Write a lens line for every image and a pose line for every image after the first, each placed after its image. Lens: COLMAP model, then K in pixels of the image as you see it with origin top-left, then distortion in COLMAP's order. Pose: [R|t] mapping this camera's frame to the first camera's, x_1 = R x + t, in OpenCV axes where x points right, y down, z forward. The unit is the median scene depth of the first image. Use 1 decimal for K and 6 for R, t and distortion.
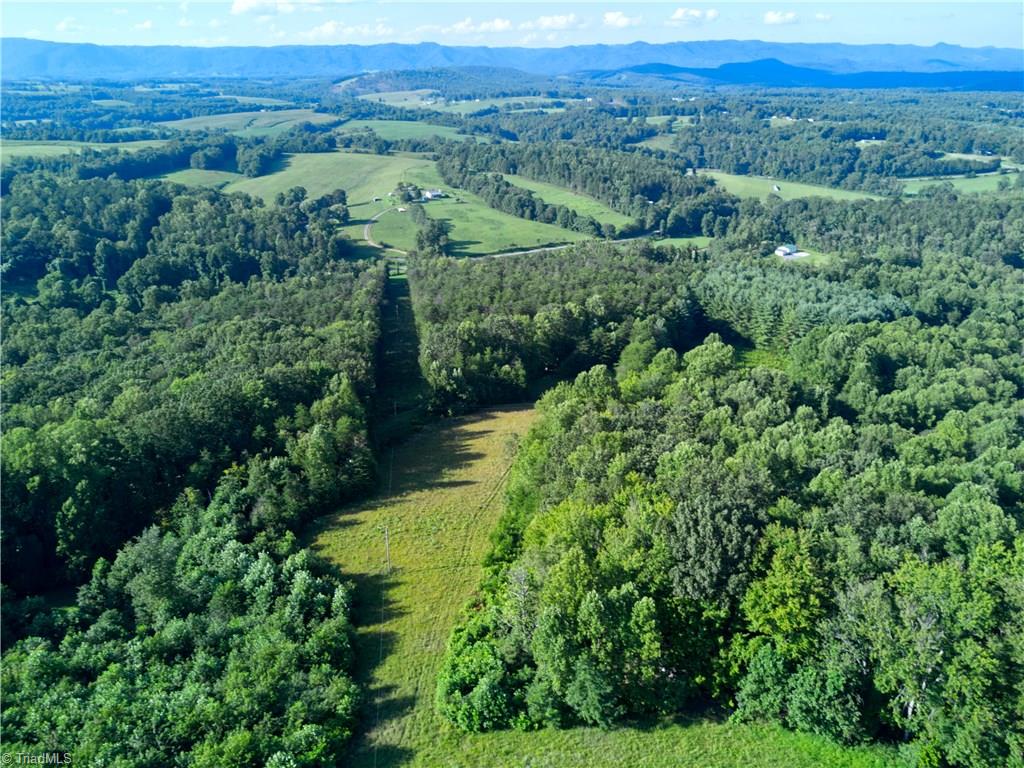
lens RADIAL K [[788.1, 0, 516.1], [0, 788.1, 386.6], [0, 0, 1]] dist [-0.042976, 0.074734]
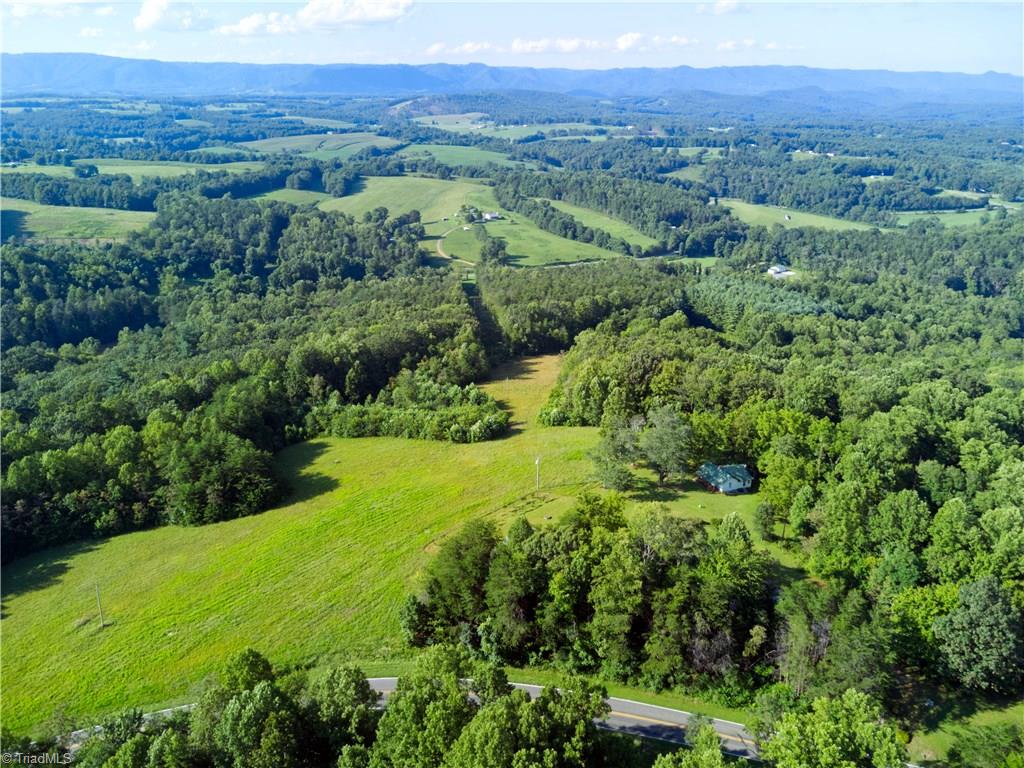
lens RADIAL K [[789.7, 0, 516.0], [0, 789.7, 386.9], [0, 0, 1]] dist [-0.048191, 0.080392]
pose [[0.998439, 0.034544, -0.043883, -0.006264], [-0.035455, 0.999168, -0.020170, 0.038549], [0.043150, 0.021694, 0.998833, -0.192408]]
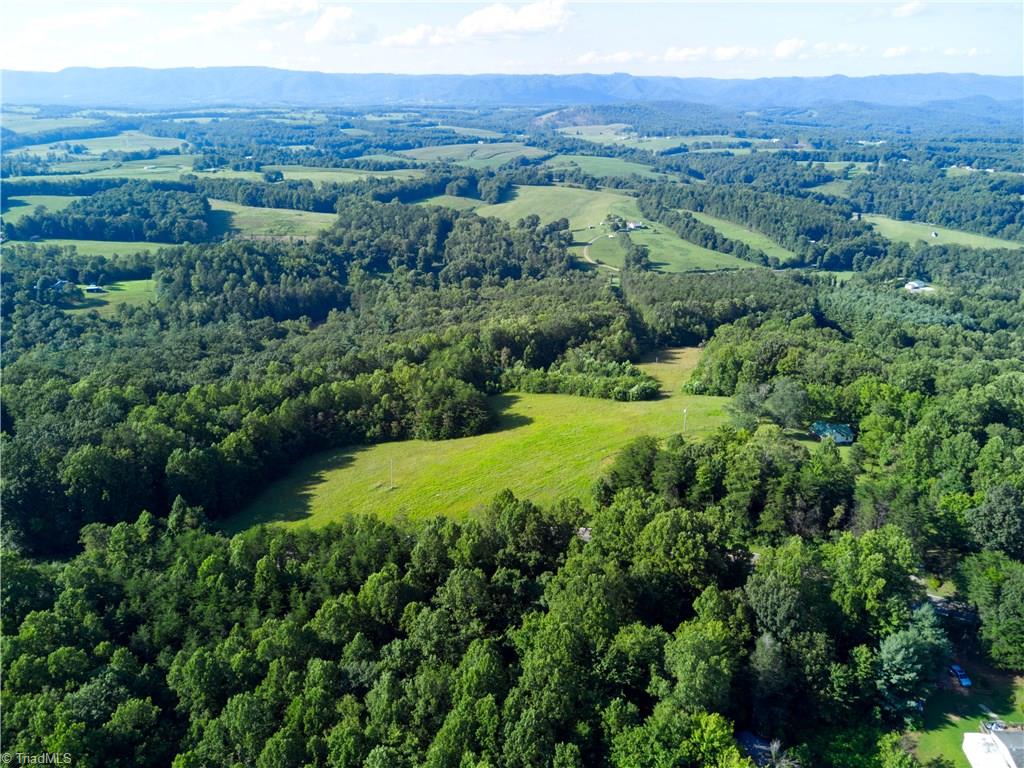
lens RADIAL K [[788.1, 0, 516.1], [0, 788.1, 386.6], [0, 0, 1]] dist [-0.042976, 0.074734]
pose [[0.975171, 0.091793, -0.201534, -0.012713], [-0.097695, 0.995025, -0.019512, 0.058732], [0.198740, 0.038716, 0.979287, -0.275454]]
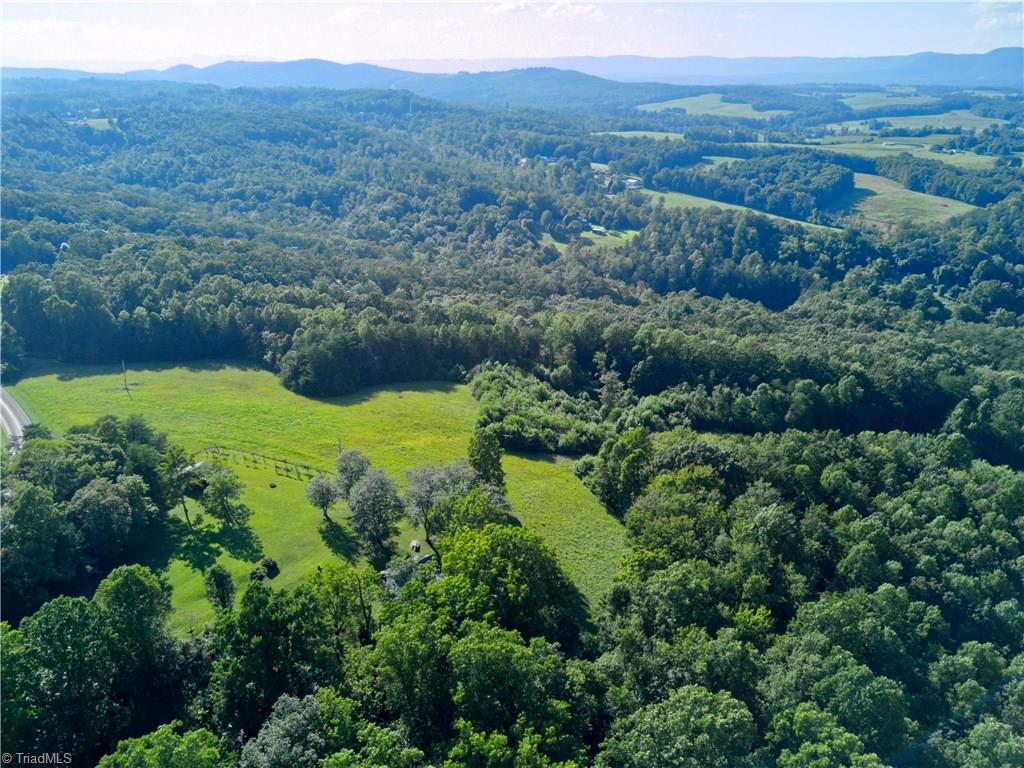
lens RADIAL K [[788.1, 0, 516.1], [0, 788.1, 386.6], [0, 0, 1]] dist [-0.042976, 0.074734]
pose [[0.324491, 0.362714, -0.873581, 0.186222], [-0.364709, 0.900121, 0.238263, -0.026617], [0.872750, 0.241288, 0.424366, -0.015438]]
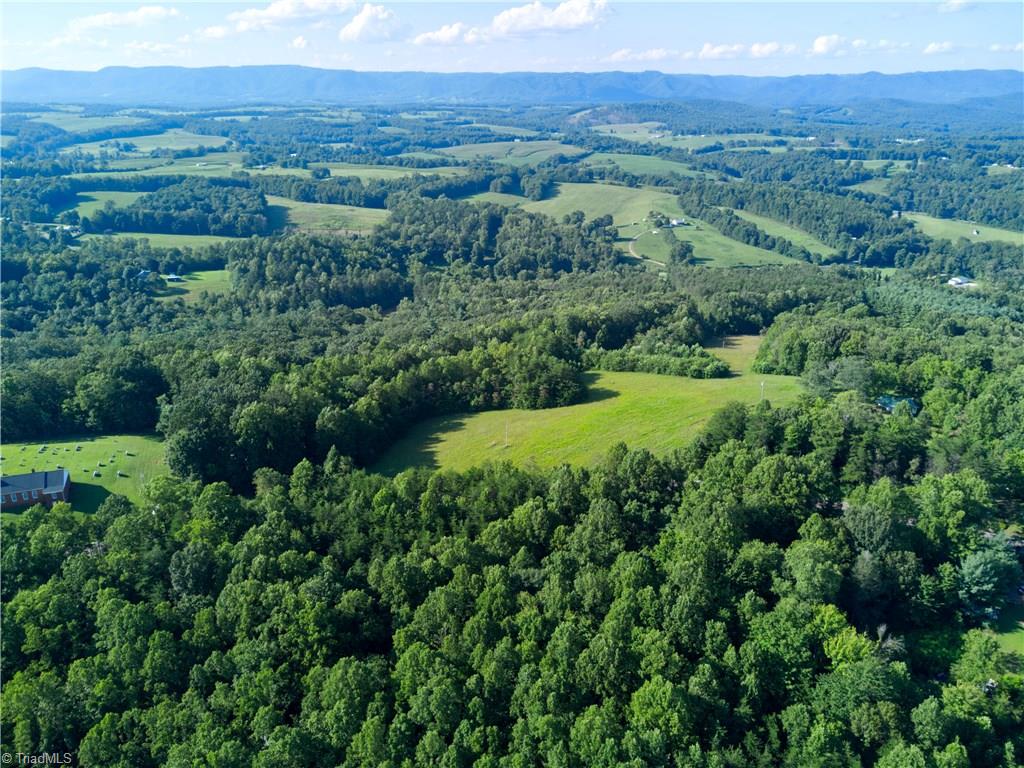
lens RADIAL K [[788.1, 0, 516.1], [0, 788.1, 386.6], [0, 0, 1]] dist [-0.042976, 0.074734]
pose [[0.967050, 0.102719, -0.232946, -0.032950], [-0.108898, 0.993957, -0.013789, 0.072909], [0.230122, 0.038702, 0.972392, -0.315256]]
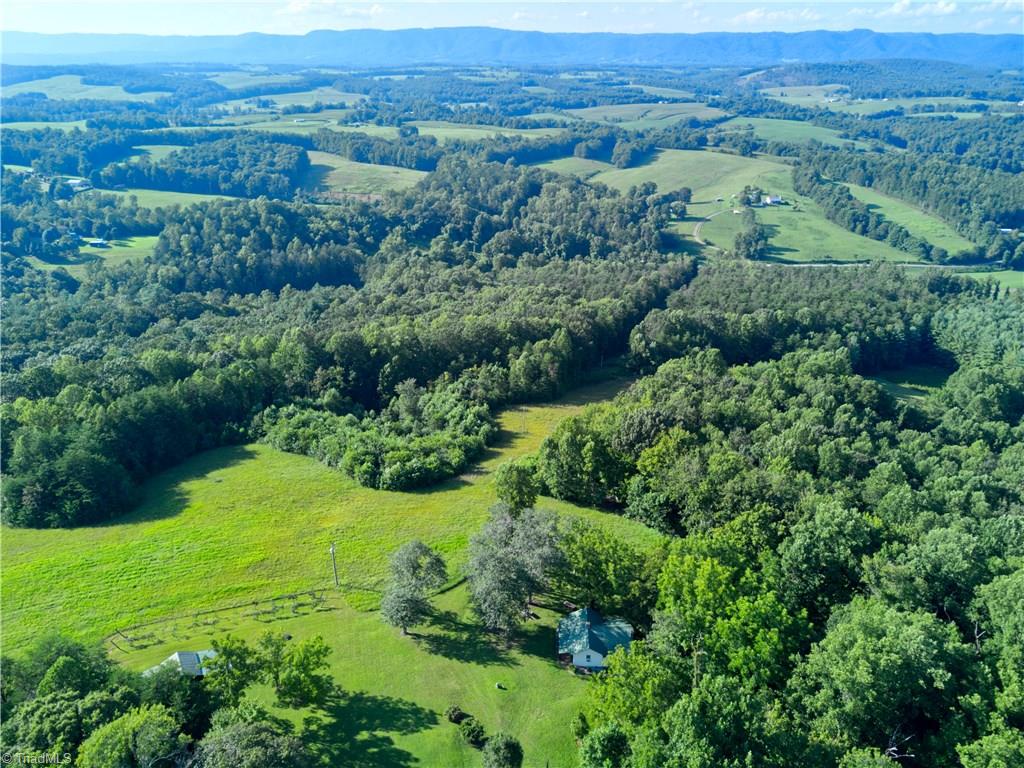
lens RADIAL K [[788.1, 0, 516.1], [0, 788.1, 386.6], [0, 0, 1]] dist [-0.042976, 0.074734]
pose [[0.882845, 0.195127, -0.427213, 0.087875], [-0.188292, 0.980359, 0.058663, 0.005255], [0.430269, 0.028650, 0.902246, -0.095432]]
